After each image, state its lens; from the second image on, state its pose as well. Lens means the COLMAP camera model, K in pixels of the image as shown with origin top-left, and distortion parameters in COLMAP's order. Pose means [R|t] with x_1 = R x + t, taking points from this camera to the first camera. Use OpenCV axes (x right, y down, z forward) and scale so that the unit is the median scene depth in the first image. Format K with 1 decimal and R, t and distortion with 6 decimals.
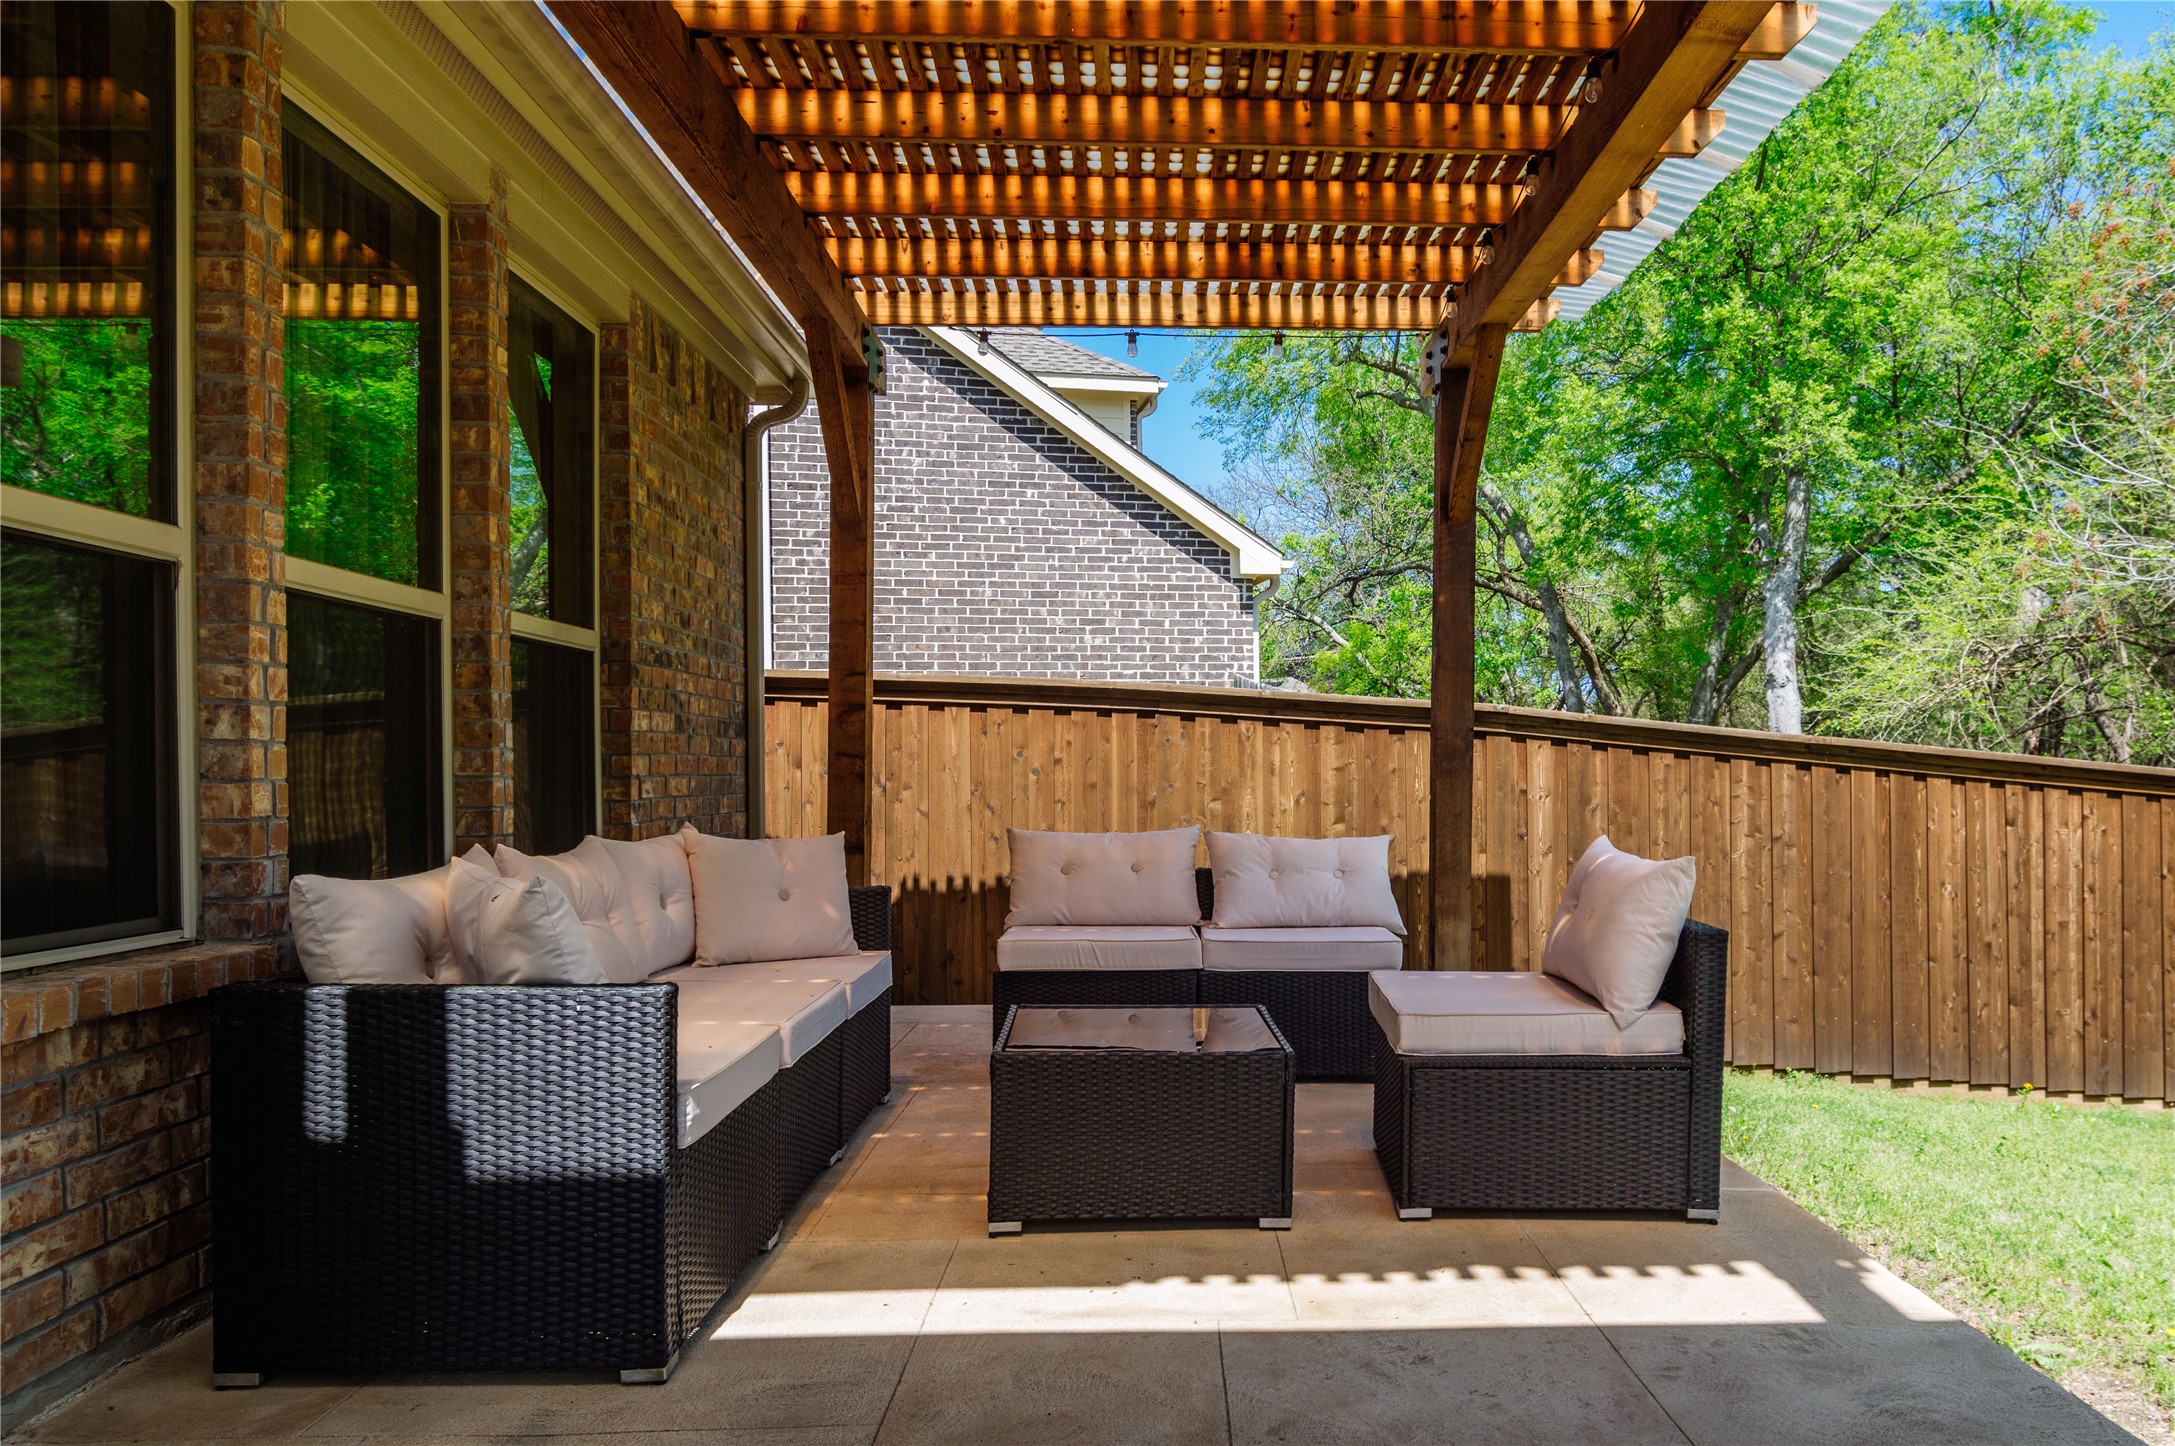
lens RADIAL K [[1354.8, 0, 1089.2], [0, 1354.8, 738.8], [0, 0, 1]] dist [-0.000546, 0.000347]
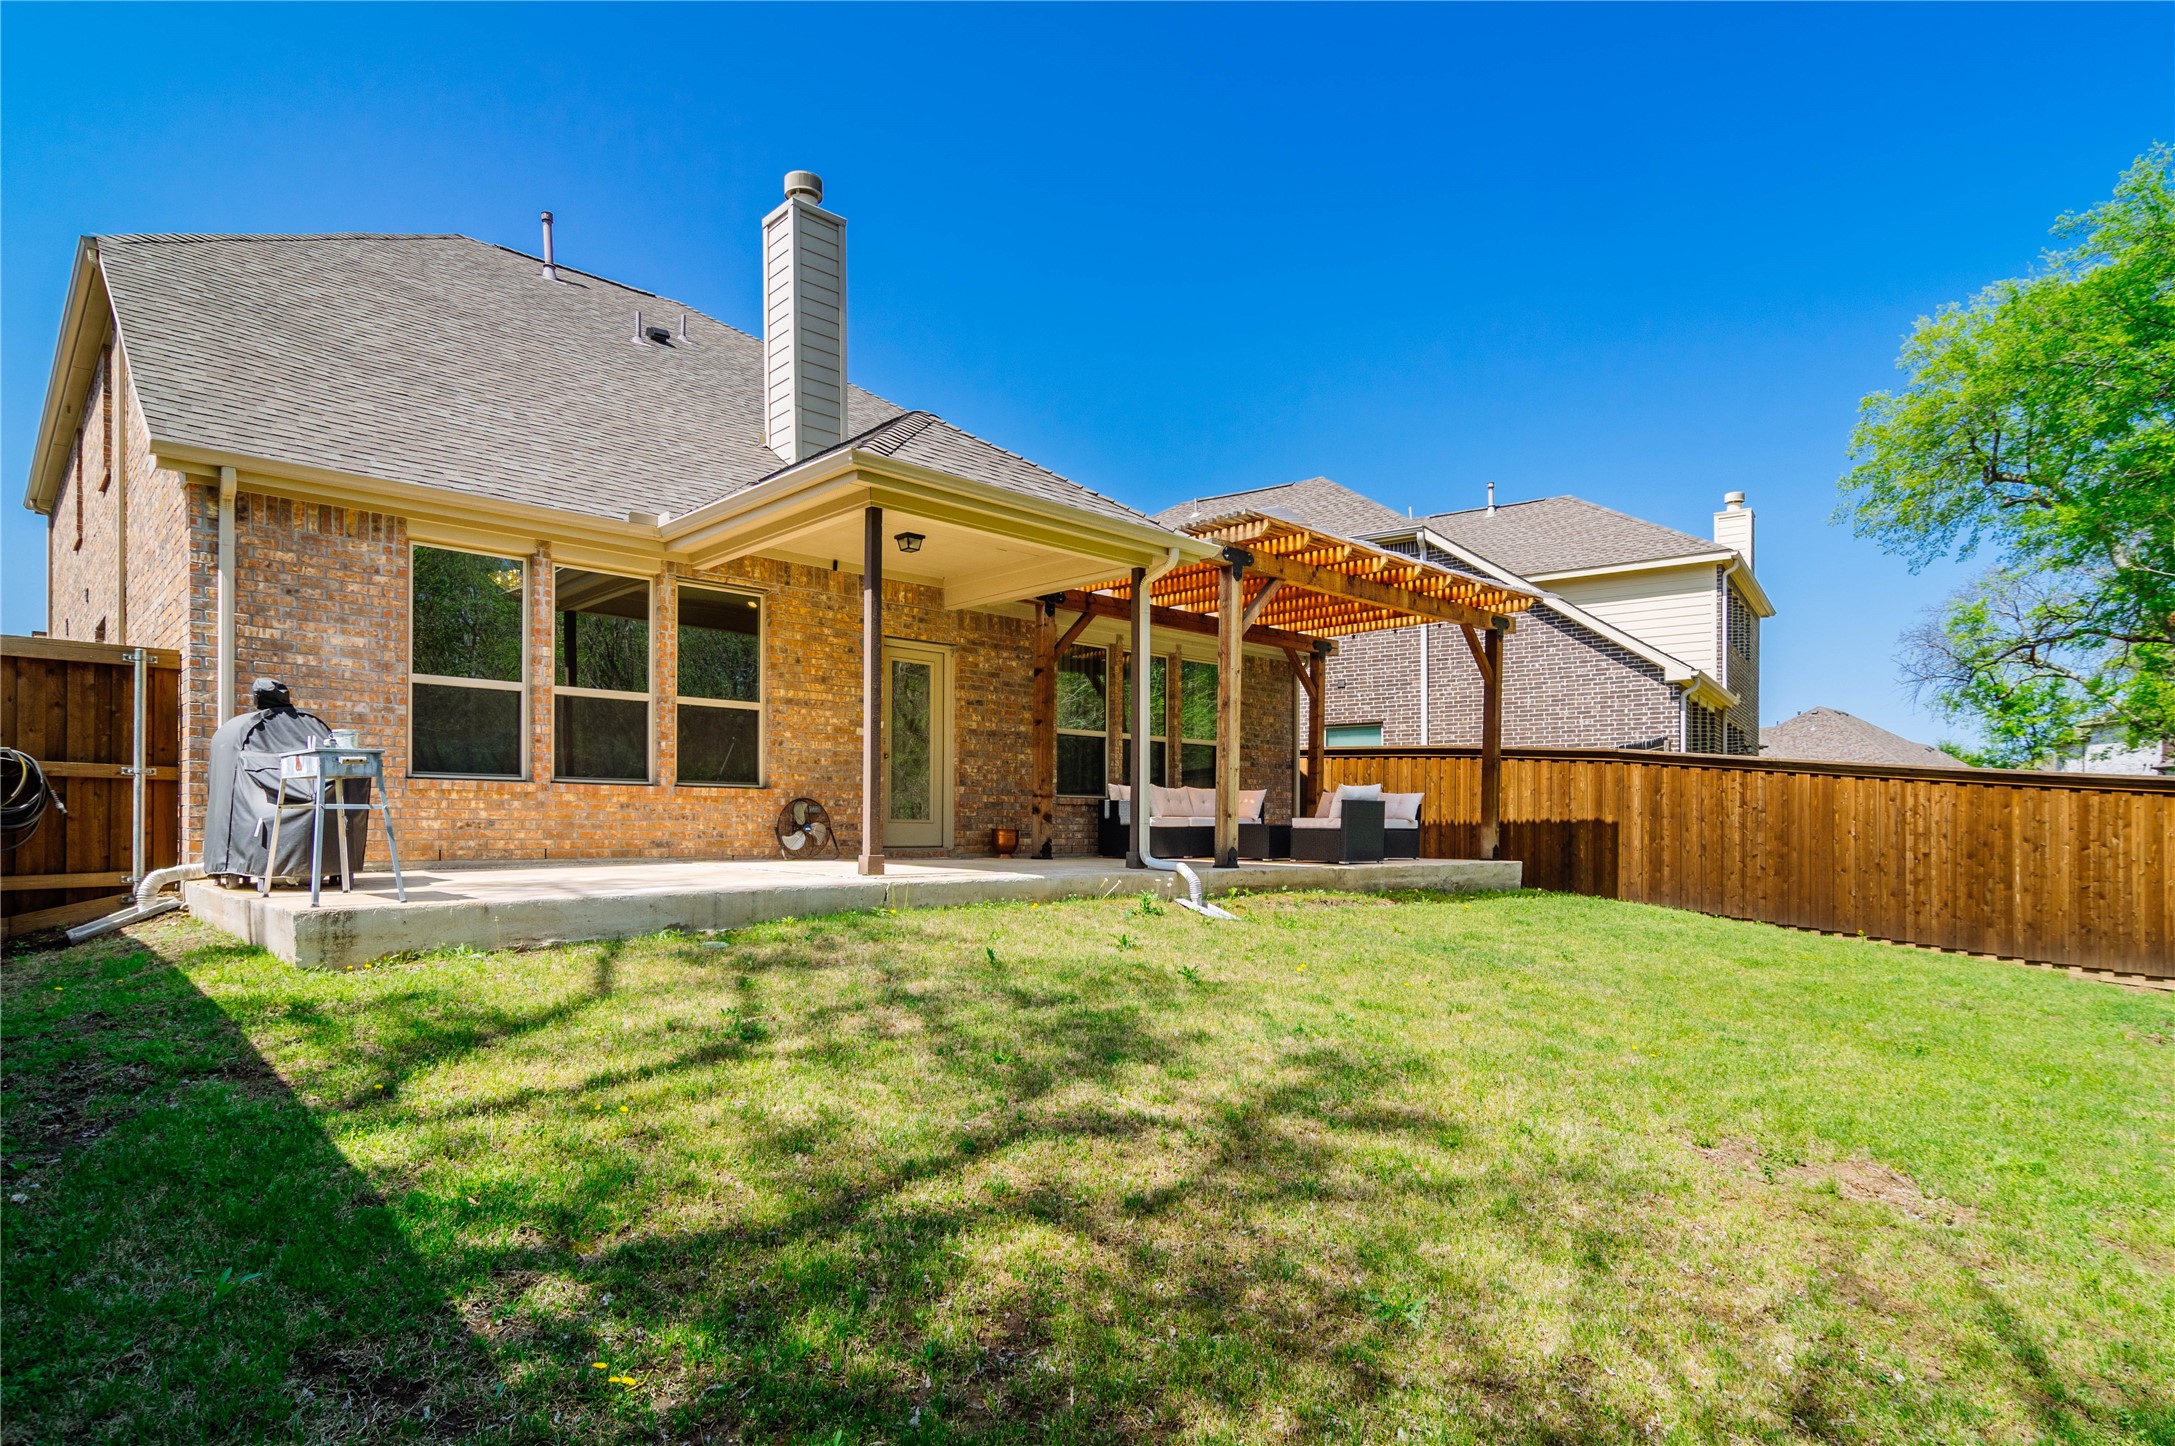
lens RADIAL K [[1173.7, 0, 1097.2], [0, 1173.7, 823.5], [0, 0, 1]] dist [-0.001434, -0.000171]
pose [[0.646806, 0.005991, -0.762631, 1.203908], [0.002958, 0.999942, 0.010365, 0.074973], [0.762649, -0.008960, 0.646751, -0.884537]]
